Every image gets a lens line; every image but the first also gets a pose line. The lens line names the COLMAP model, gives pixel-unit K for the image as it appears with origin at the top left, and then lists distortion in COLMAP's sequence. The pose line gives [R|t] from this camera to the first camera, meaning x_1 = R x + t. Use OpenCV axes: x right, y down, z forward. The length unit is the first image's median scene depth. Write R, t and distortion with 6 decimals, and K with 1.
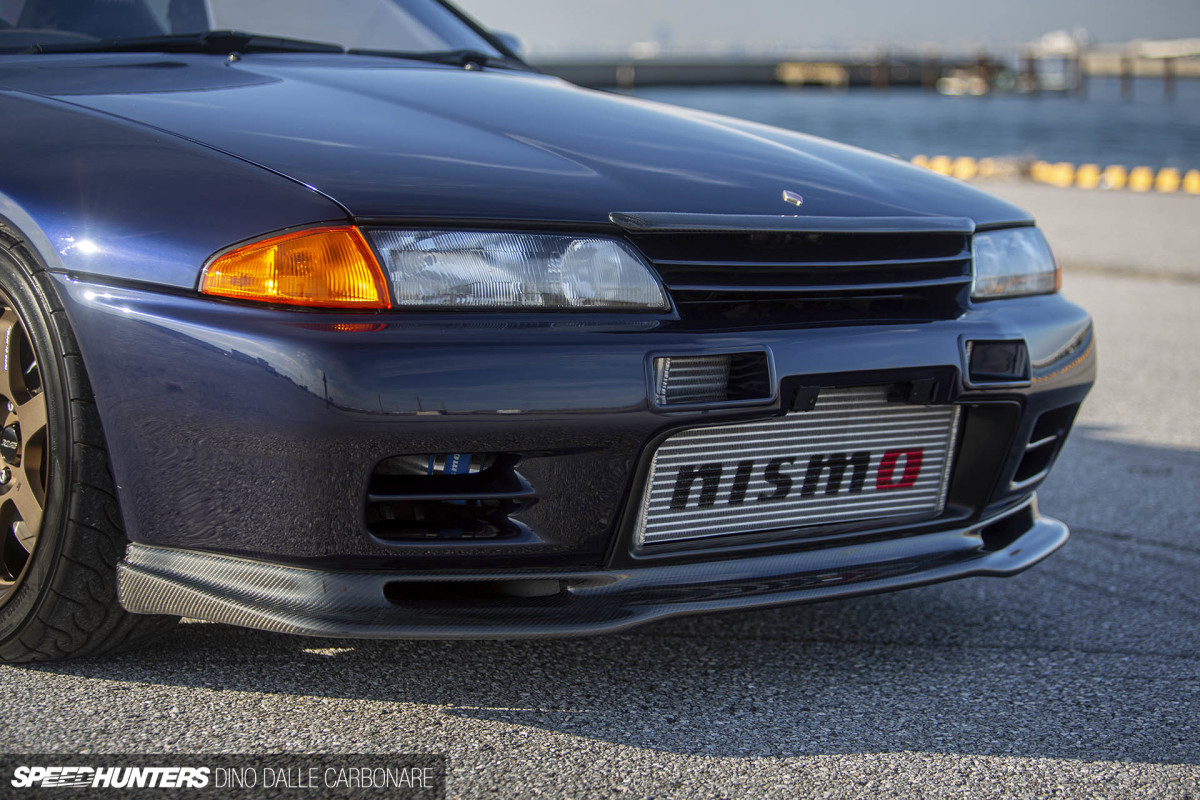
lens RADIAL K [[2561.5, 0, 602.0], [0, 2561.5, 396.9], [0, 0, 1]] dist [-0.220907, 0.000000]
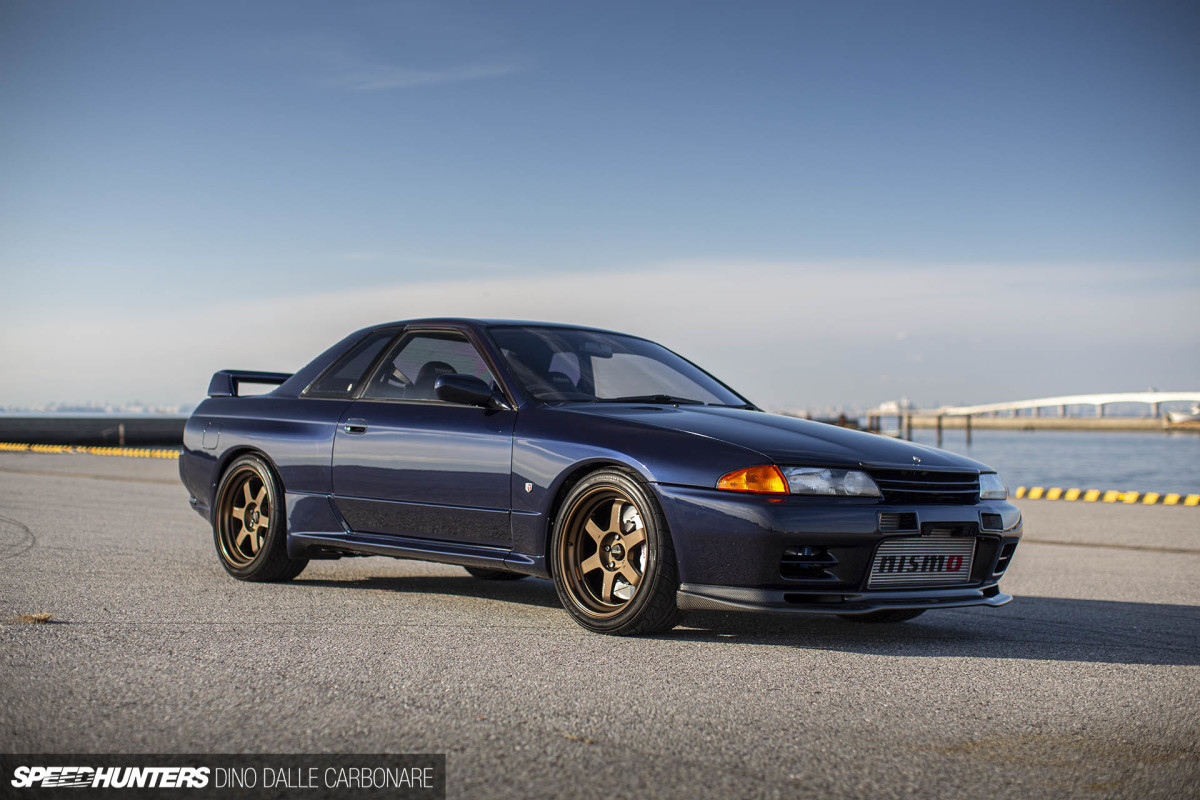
lens RADIAL K [[1701.4, 0, 593.0], [0, 1701.4, 406.7], [0, 0, 1]] dist [-0.113061, 0.000000]
pose [[0.999985, 0.004597, 0.003098, -0.276103], [-0.004123, 0.990347, -0.138547, 0.117745], [-0.003705, 0.138532, 0.990351, -0.781105]]
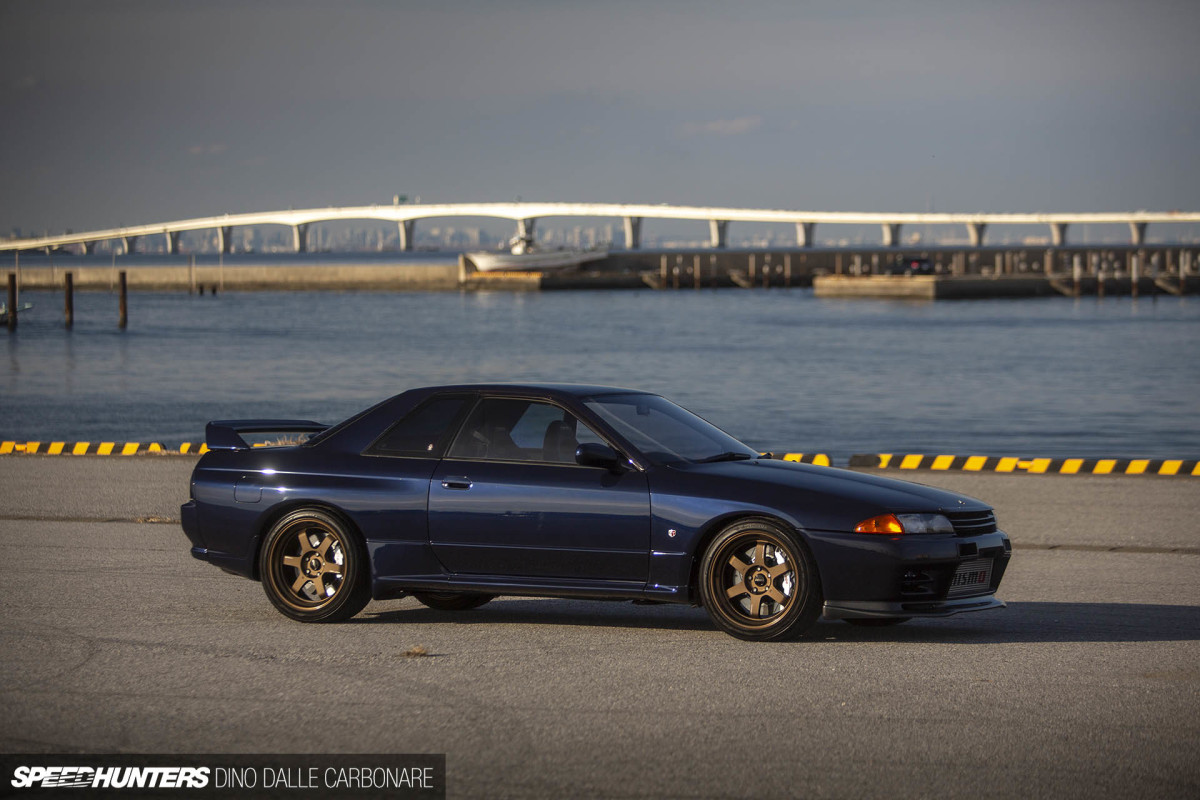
lens RADIAL K [[3454.5, 0, 600.9], [0, 3454.5, 399.9], [0, 0, 1]] dist [-0.140954, 0.000000]
pose [[0.932597, -0.025139, 0.360042, -2.238333], [0.059970, 0.994497, -0.085898, 0.174686], [-0.355901, 0.101700, 0.928973, -3.514936]]
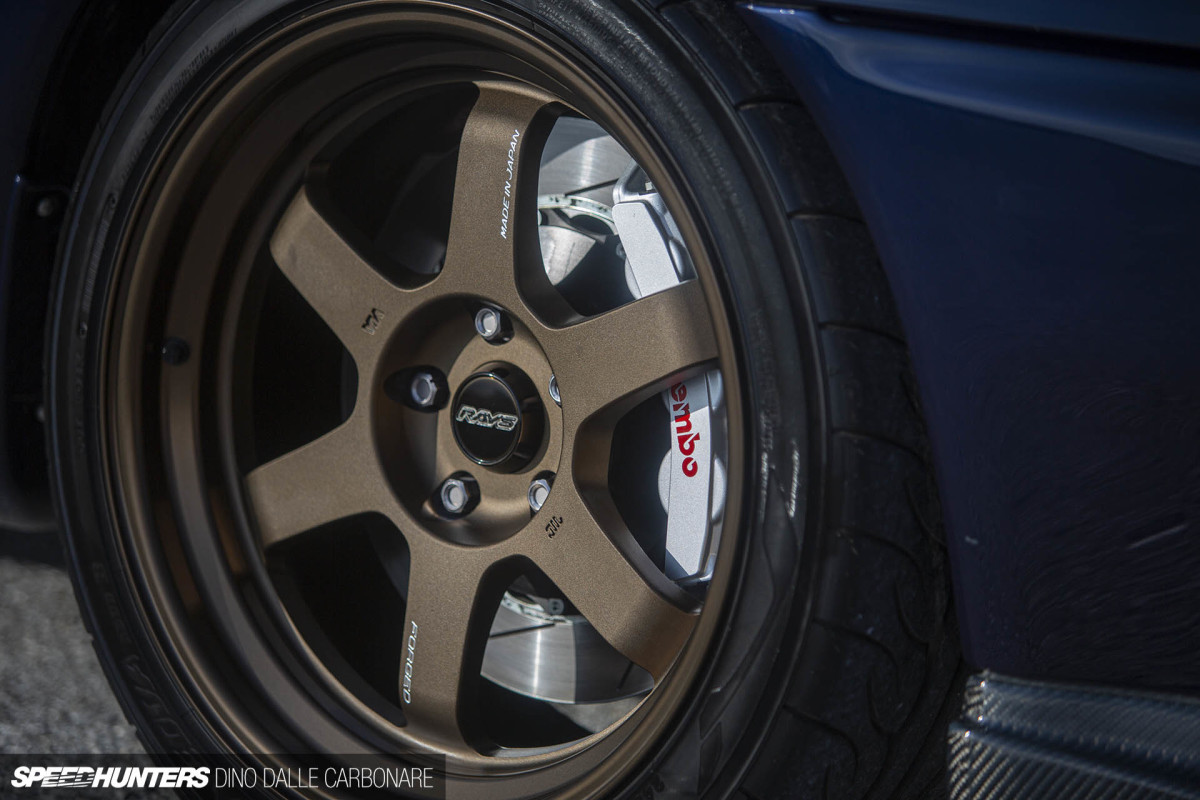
lens RADIAL K [[4601.1, 0, 599.2], [0, 4601.1, 400.1], [0, 0, 1]] dist [0.193432, 0.000000]
pose [[0.988695, -0.031071, 0.146687, -0.339590], [0.020810, 0.997261, 0.070975, -0.038132], [-0.148490, -0.067120, 0.986633, 0.277295]]
